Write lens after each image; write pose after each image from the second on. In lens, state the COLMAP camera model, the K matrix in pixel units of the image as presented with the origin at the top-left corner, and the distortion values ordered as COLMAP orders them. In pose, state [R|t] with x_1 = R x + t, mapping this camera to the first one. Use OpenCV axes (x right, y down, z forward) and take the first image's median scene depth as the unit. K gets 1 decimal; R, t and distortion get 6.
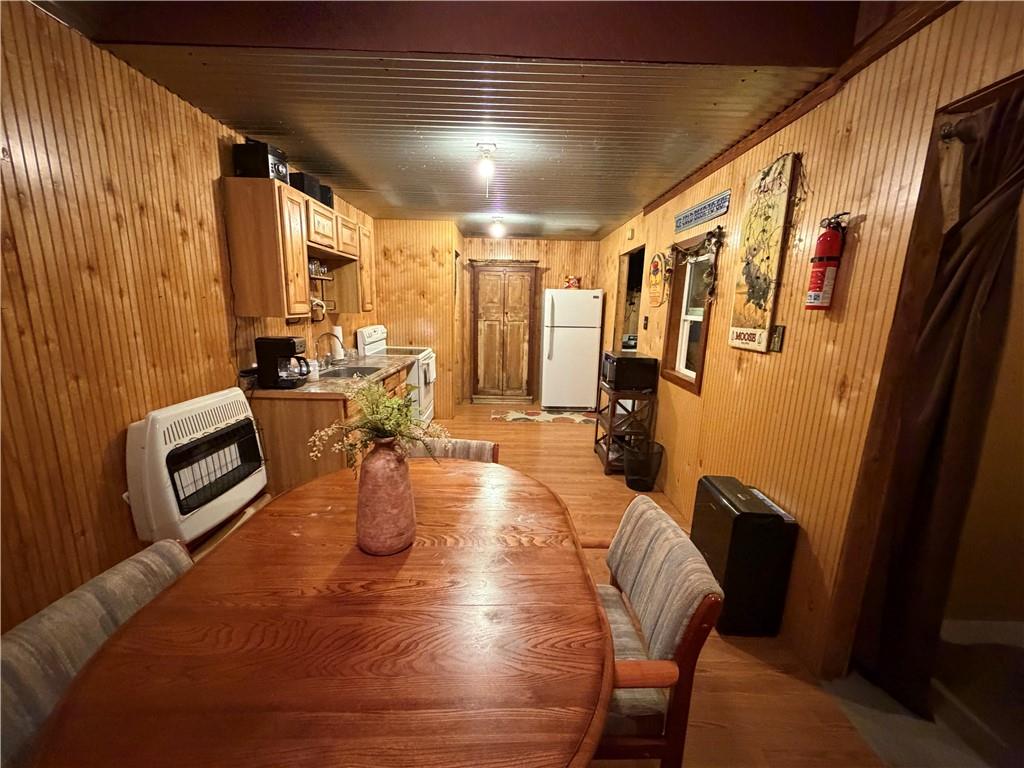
lens RADIAL K [[408.6, 0, 510.2], [0, 408.6, 385.1], [0, 0, 1]] dist [0.000871, -0.000103]
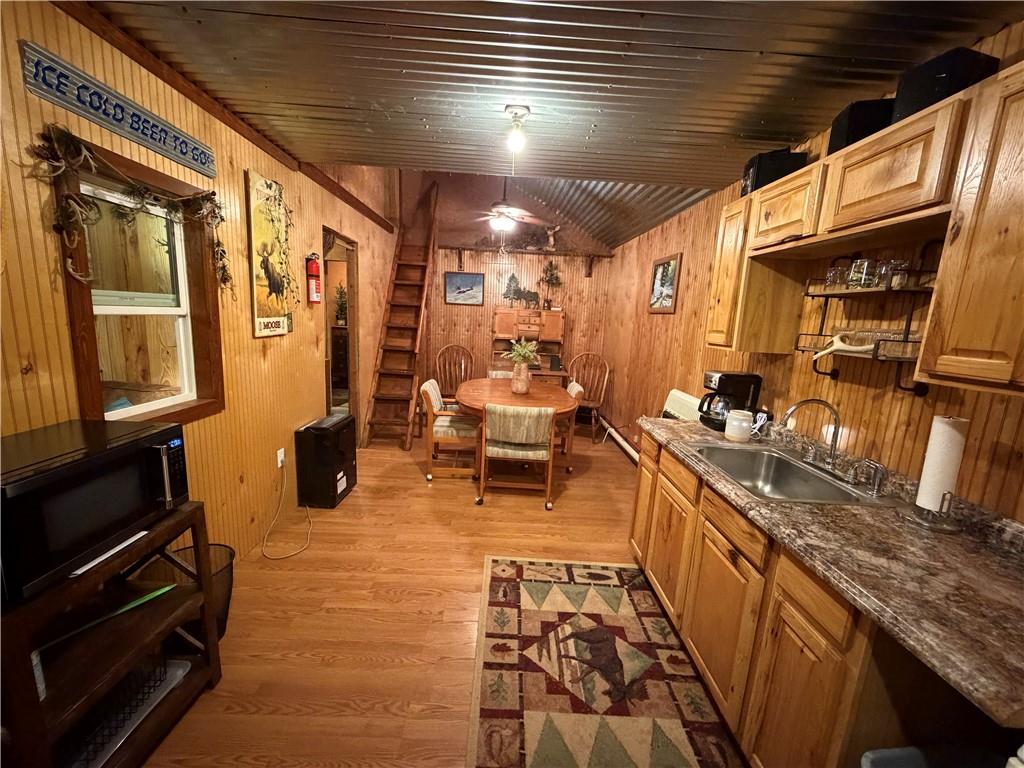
lens RADIAL K [[408.6, 0, 510.0], [0, 408.6, 385.8], [0, 0, 1]] dist [0.000871, -0.000103]
pose [[-0.996430, -0.077649, -0.033127, -0.056956], [-0.084359, 0.930703, 0.355914, -0.375194], [0.003195, 0.357438, -0.933931, 1.887255]]
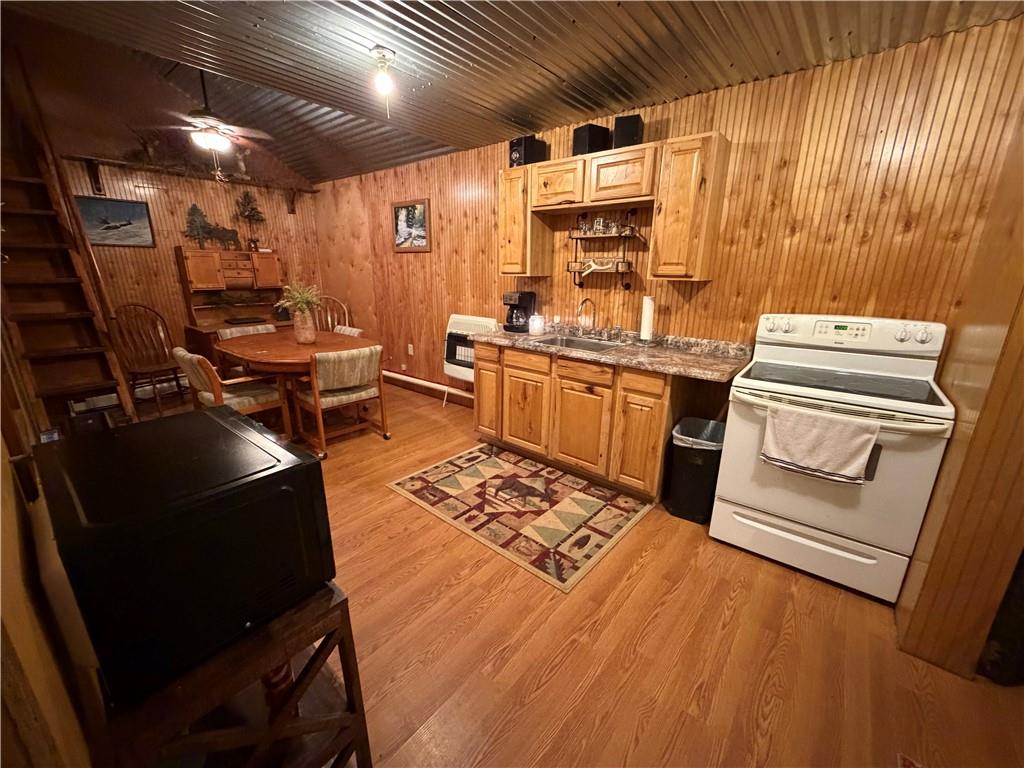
lens RADIAL K [[408.6, 0, 510.3], [0, 408.6, 386.0], [0, 0, 1]] dist [0.000871, -0.000103]
pose [[-0.637830, 0.180059, -0.748834, 0.493878], [-0.175444, 0.912756, 0.368911, -0.327457], [0.749928, 0.366681, -0.550593, 1.853297]]
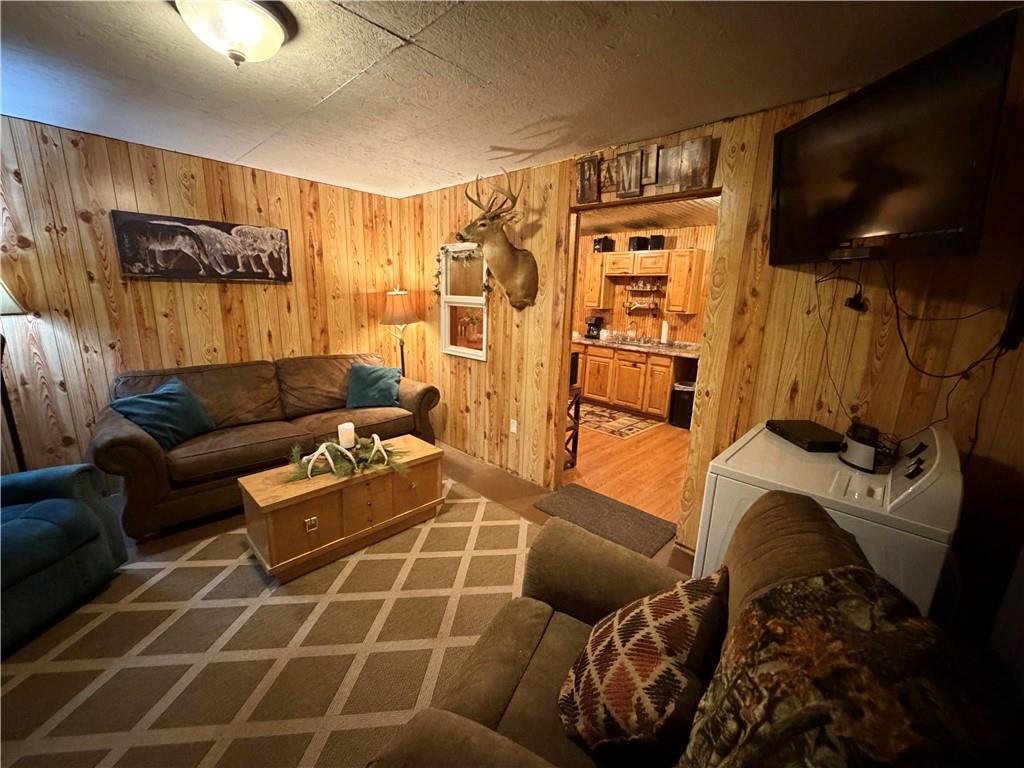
lens RADIAL K [[408.6, 0, 509.3], [0, 408.6, 386.9], [0, 0, 1]] dist [0.000871, -0.000103]
pose [[-0.694707, 0.107898, -0.711154, 1.540028], [-0.191371, 0.925326, 0.327337, -0.434112], [0.693368, 0.363498, -0.622182, 2.337637]]
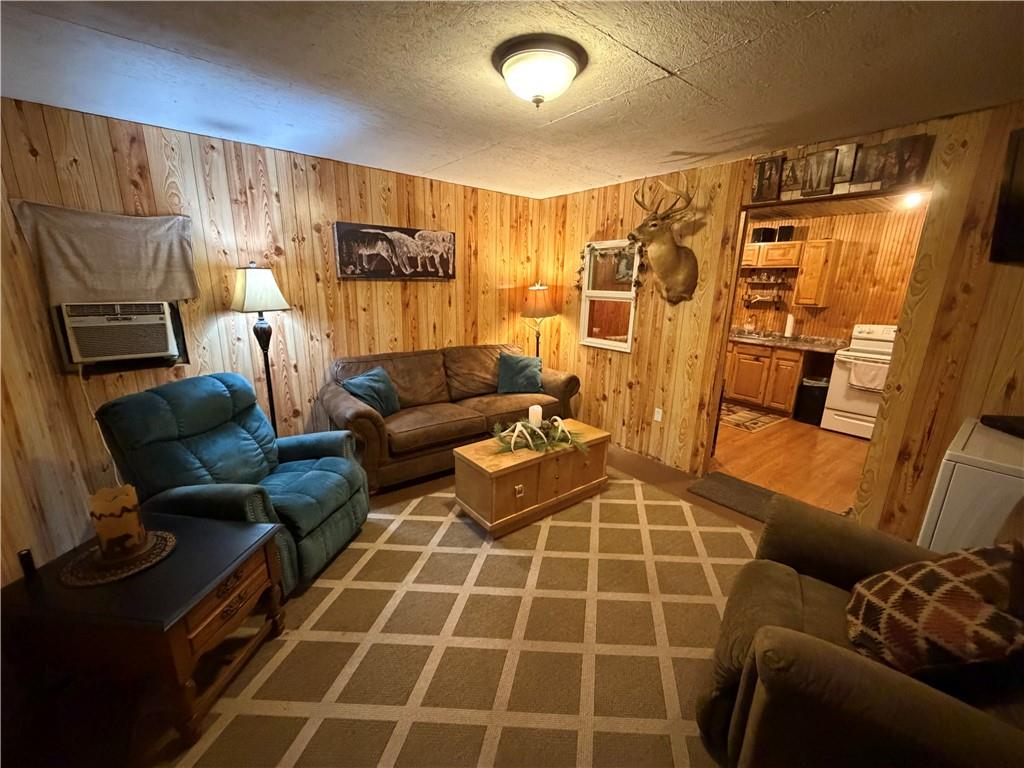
lens RADIAL K [[408.6, 0, 509.2], [0, 408.6, 386.8], [0, 0, 1]] dist [0.000871, -0.000103]
pose [[-0.787941, 0.102917, -0.607089, 1.855990], [-0.166790, 0.913401, 0.371321, -0.405892], [0.592731, 0.393835, -0.702541, 2.206310]]
